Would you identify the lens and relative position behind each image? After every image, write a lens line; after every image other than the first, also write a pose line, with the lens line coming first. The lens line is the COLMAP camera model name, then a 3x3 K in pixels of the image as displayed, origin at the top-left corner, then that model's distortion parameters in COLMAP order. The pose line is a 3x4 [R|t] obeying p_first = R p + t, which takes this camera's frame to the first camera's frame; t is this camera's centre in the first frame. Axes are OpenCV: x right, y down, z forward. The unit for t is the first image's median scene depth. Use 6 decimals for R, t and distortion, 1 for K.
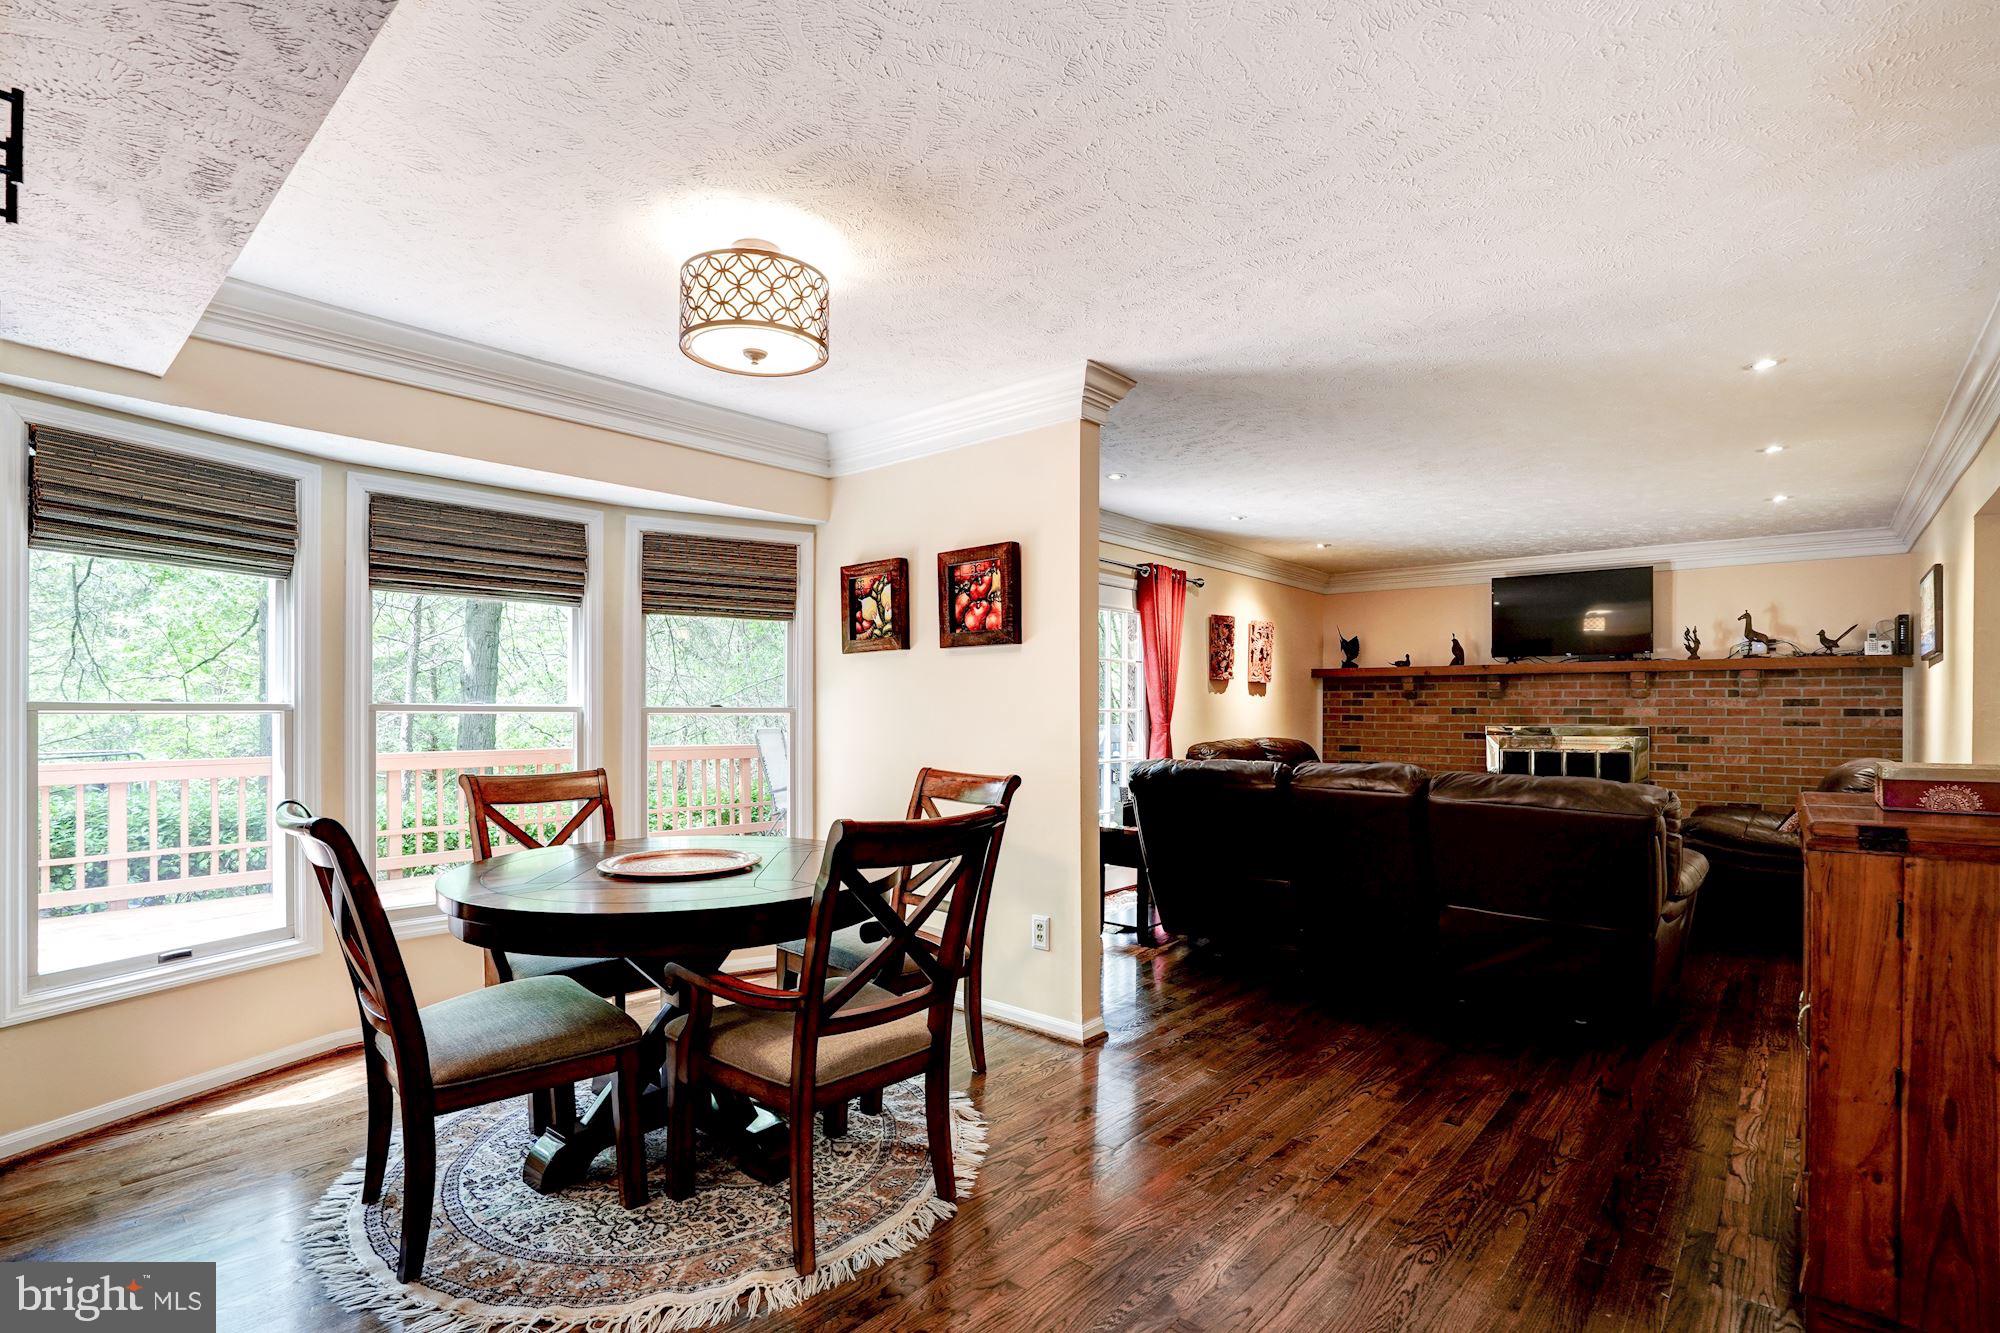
lens RADIAL K [[927.2, 0, 990.5], [0, 927.2, 693.3], [0, 0, 1]] dist [-0.000582, -0.000052]
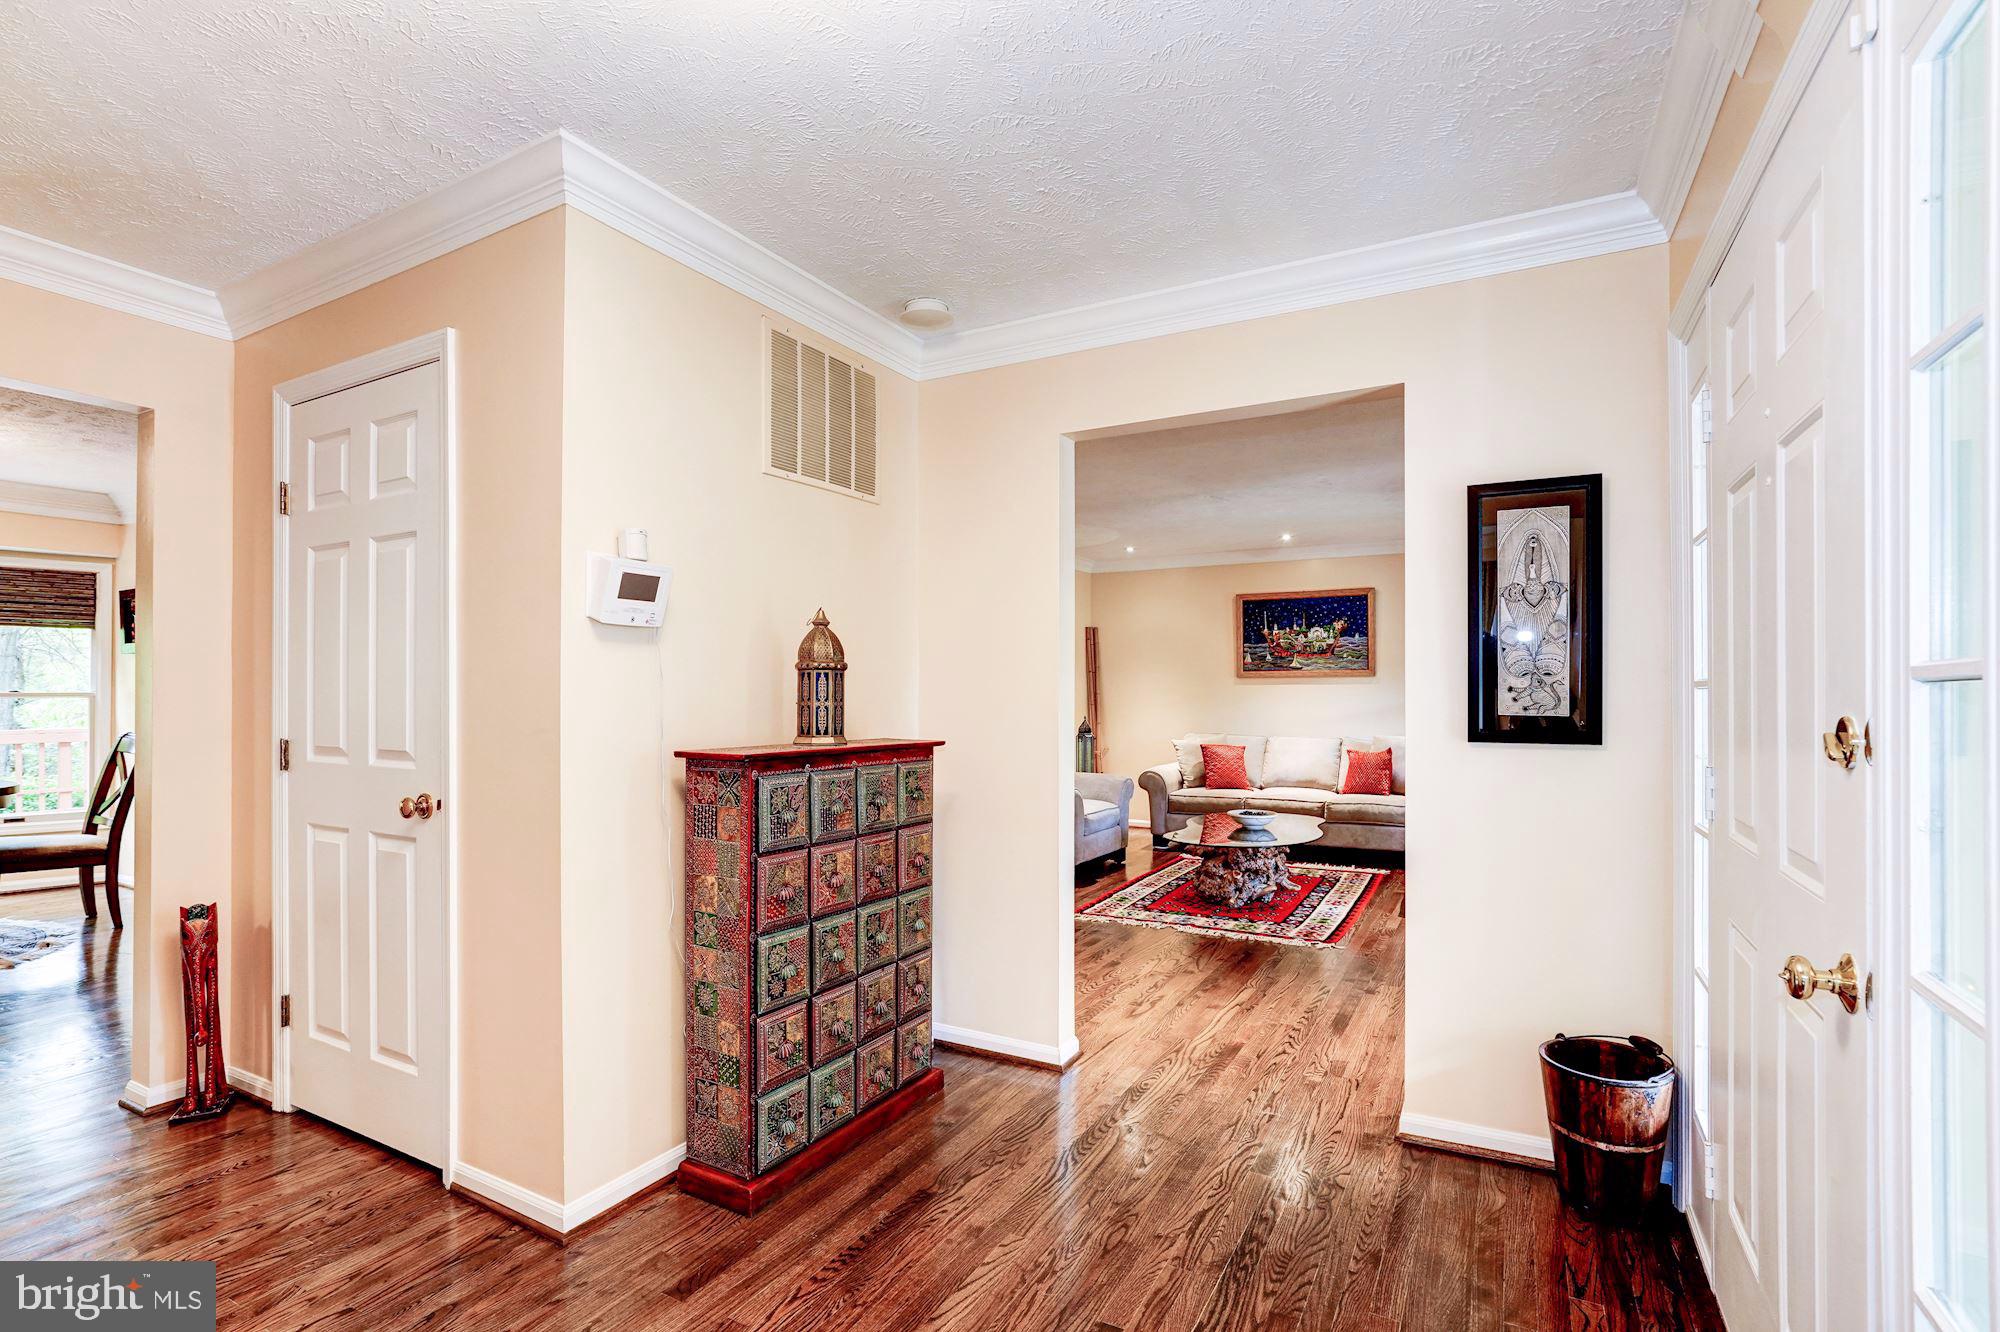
lens RADIAL K [[927.2, 0, 990.5], [0, 927.2, 692.8], [0, 0, 1]] dist [-0.000582, -0.000052]
pose [[0.976271, -0.003740, 0.216518, 0.510717], [0.002372, 0.999976, 0.006579, 0.006300], [-0.216537, -0.005909, 0.976256, -0.400876]]
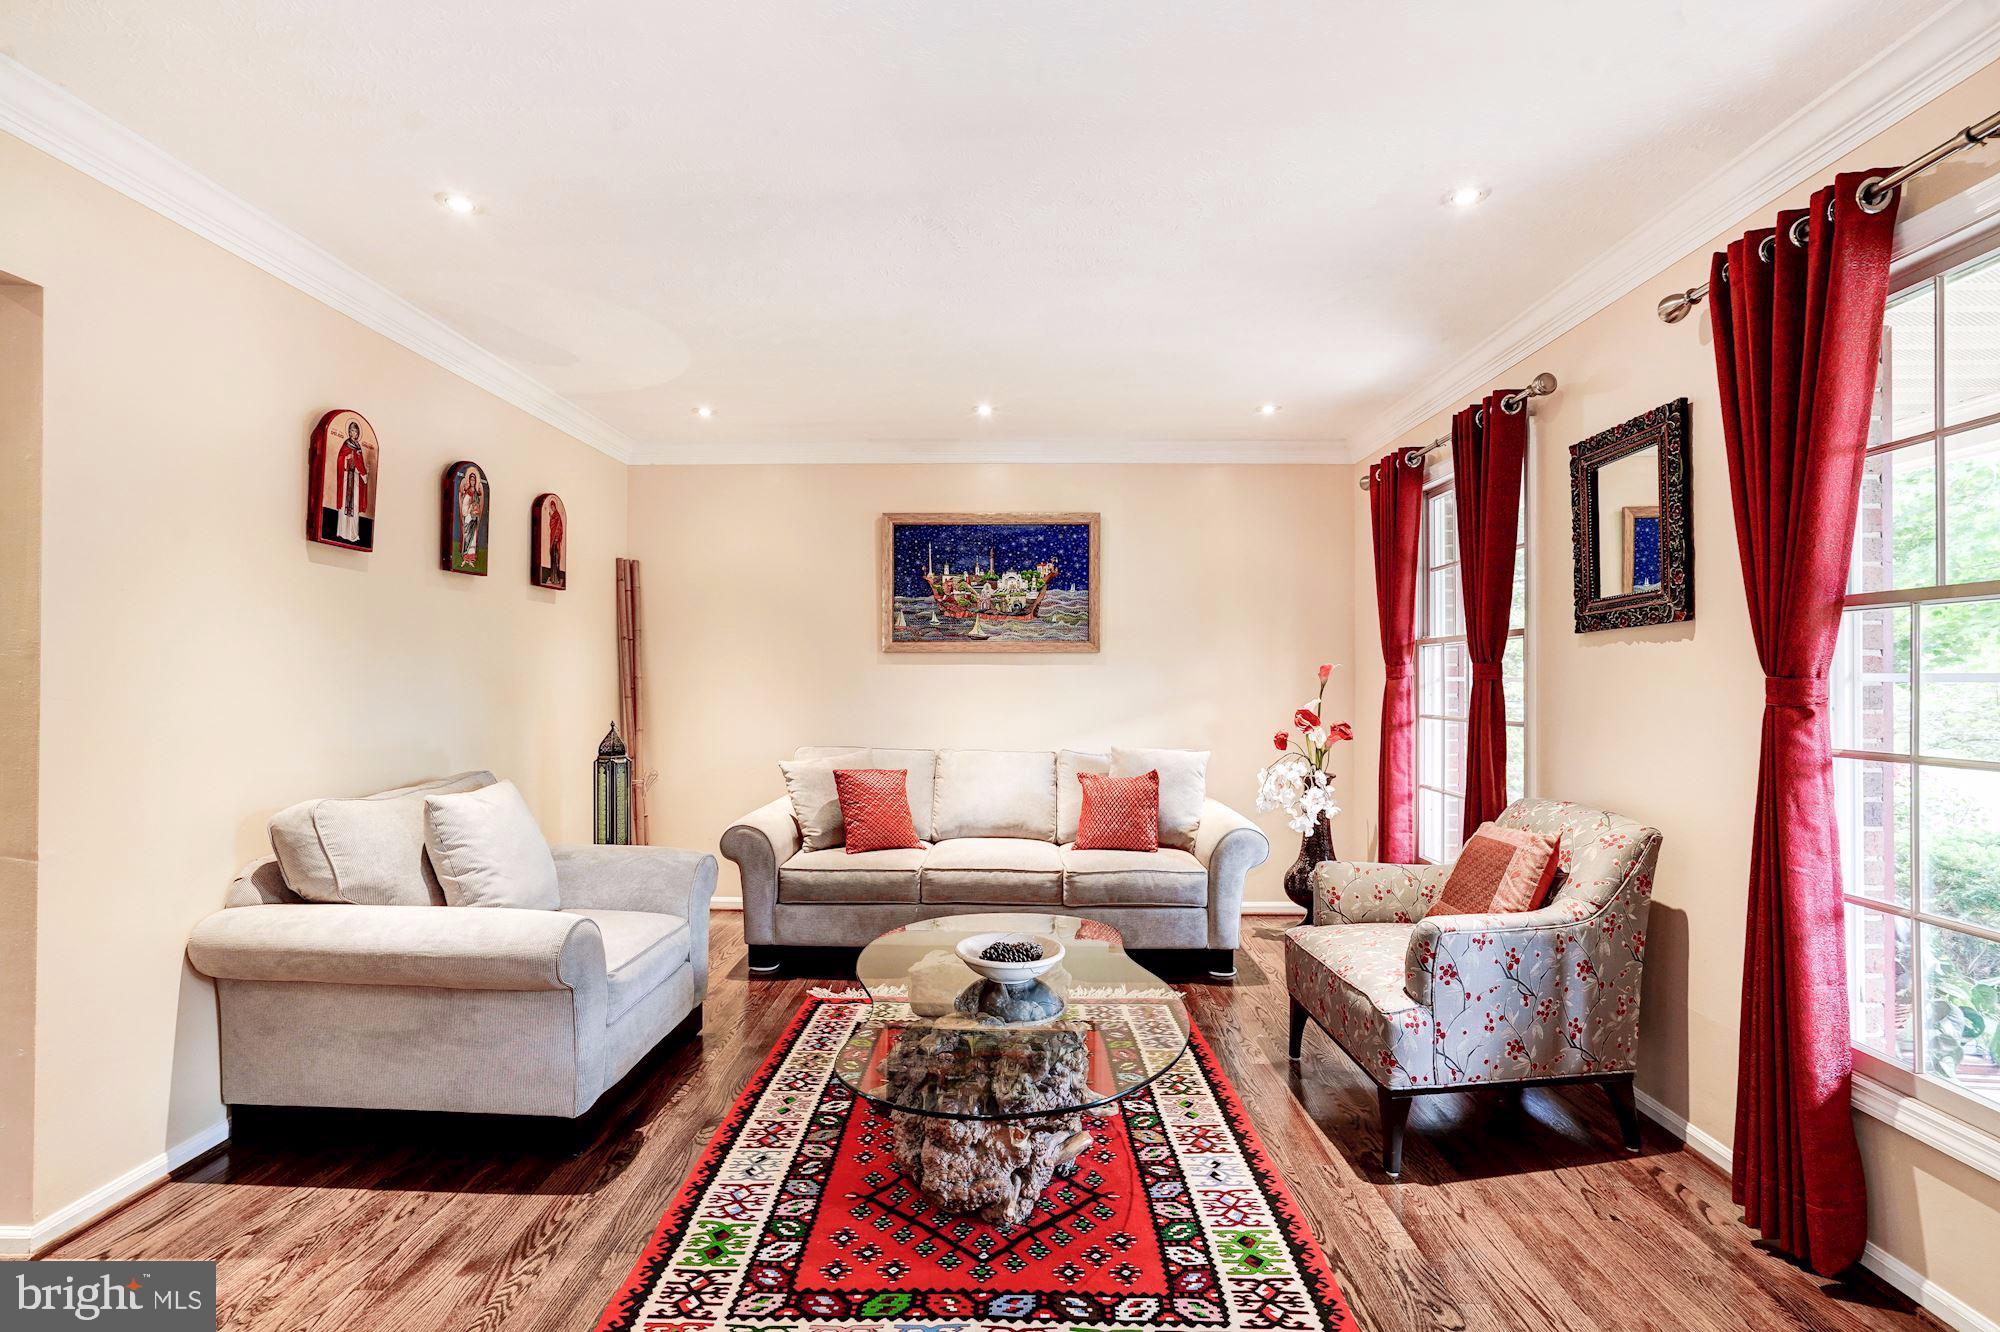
lens RADIAL K [[969.1, 0, 991.3], [0, 969.1, 665.2], [0, 0, 1]] dist [-0.002021, -0.000133]
pose [[0.769363, 0.009798, 0.638737, 0.674789], [-0.007136, 0.999952, -0.006743, 0.010453], [-0.638772, 0.000630, 0.769396, 0.095787]]
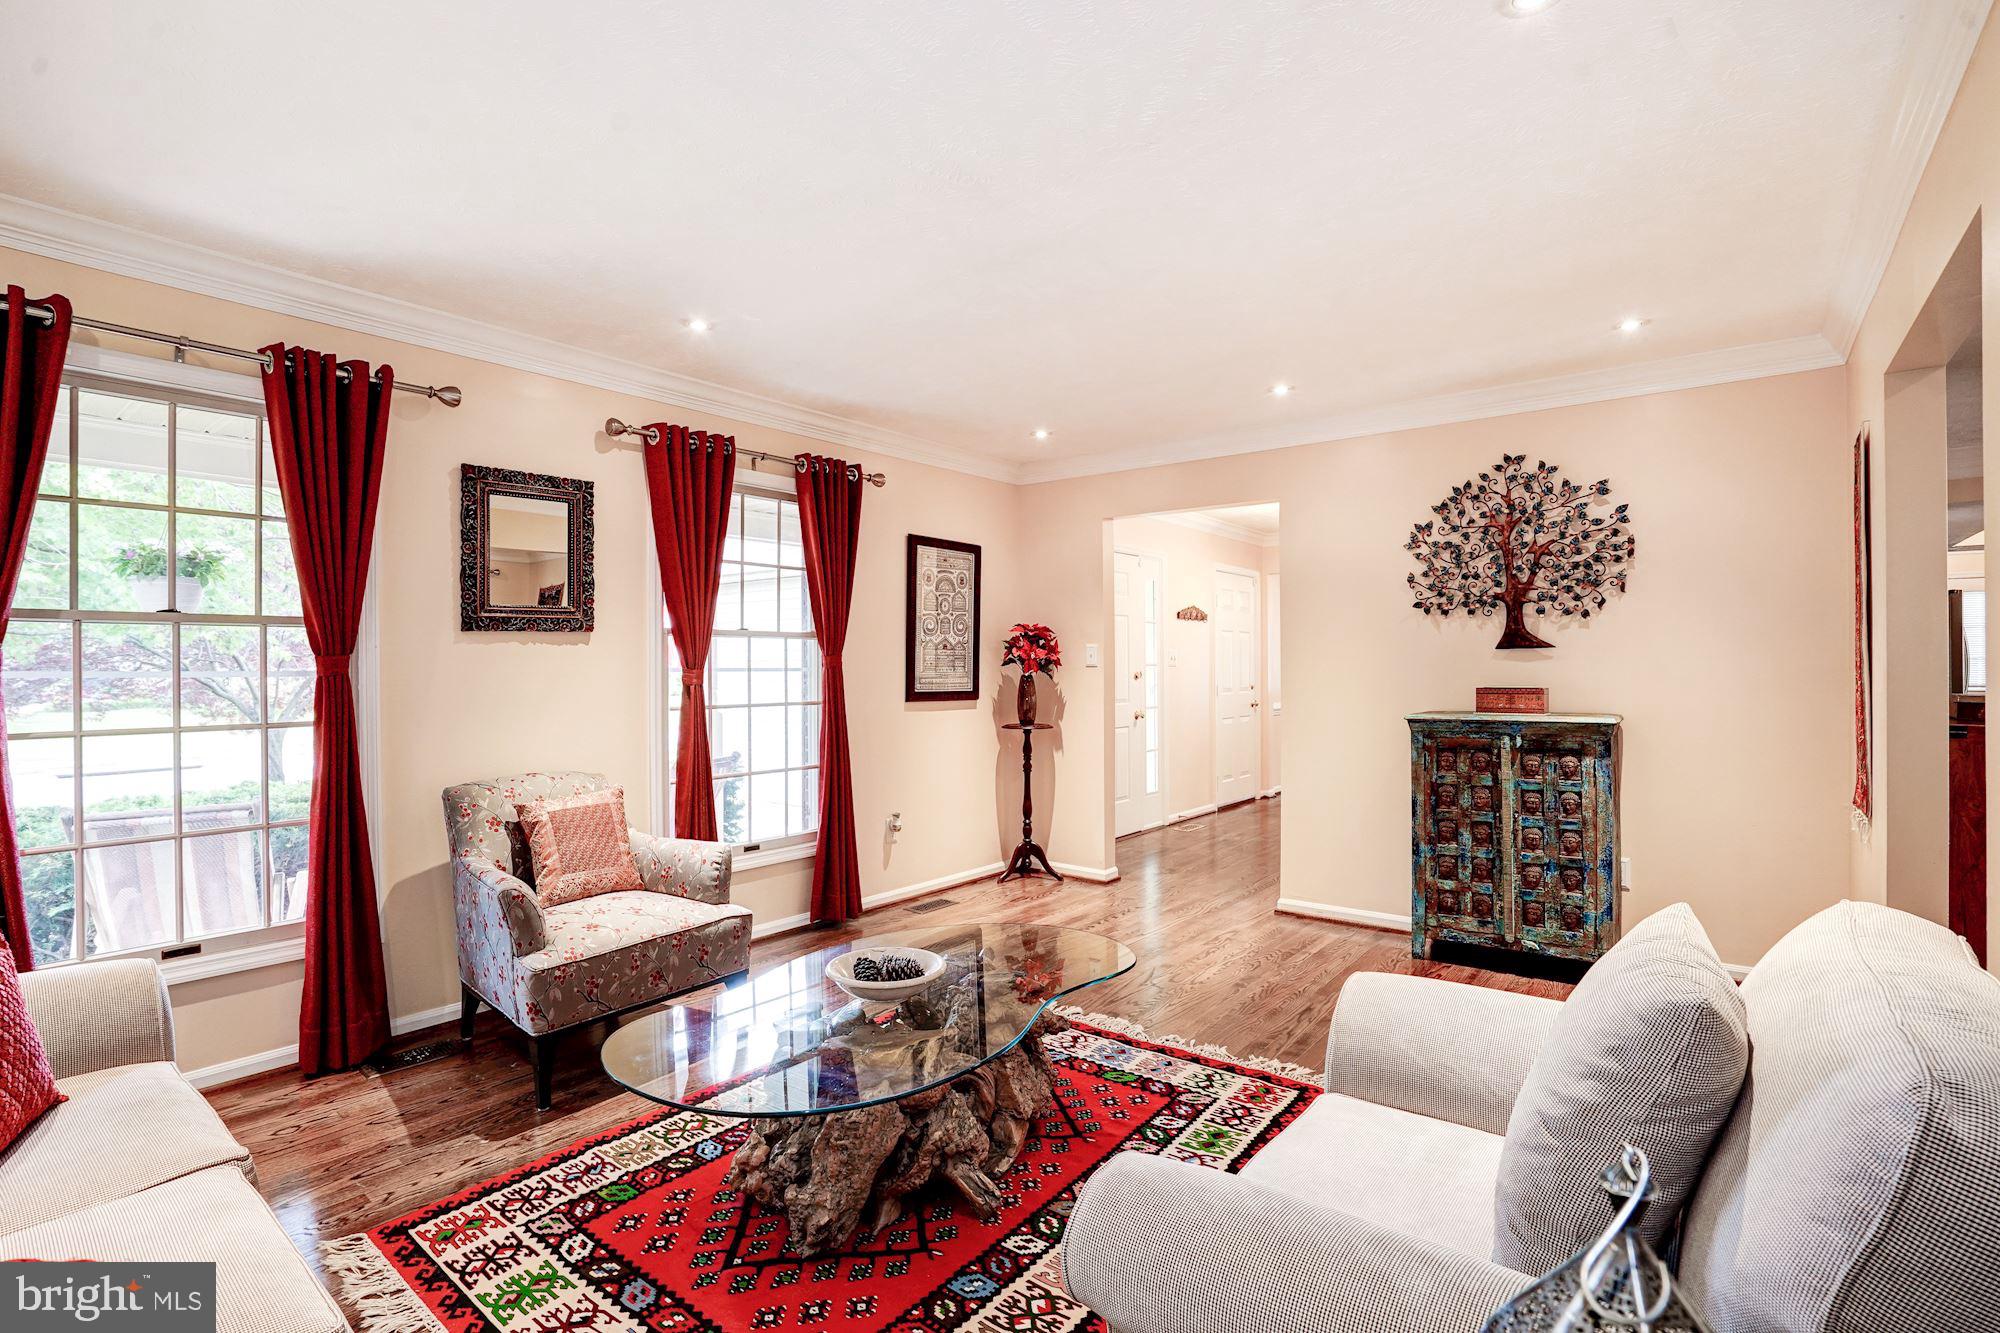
lens RADIAL K [[969.1, 0, 991.3], [0, 969.1, 665.7], [0, 0, 1]] dist [-0.002021, -0.000133]
pose [[-0.997910, 0.000264, -0.064622, 0.927639], [0.000475, 0.999995, -0.003253, 0.010138], [0.064621, -0.003277, -0.997905, 0.788731]]
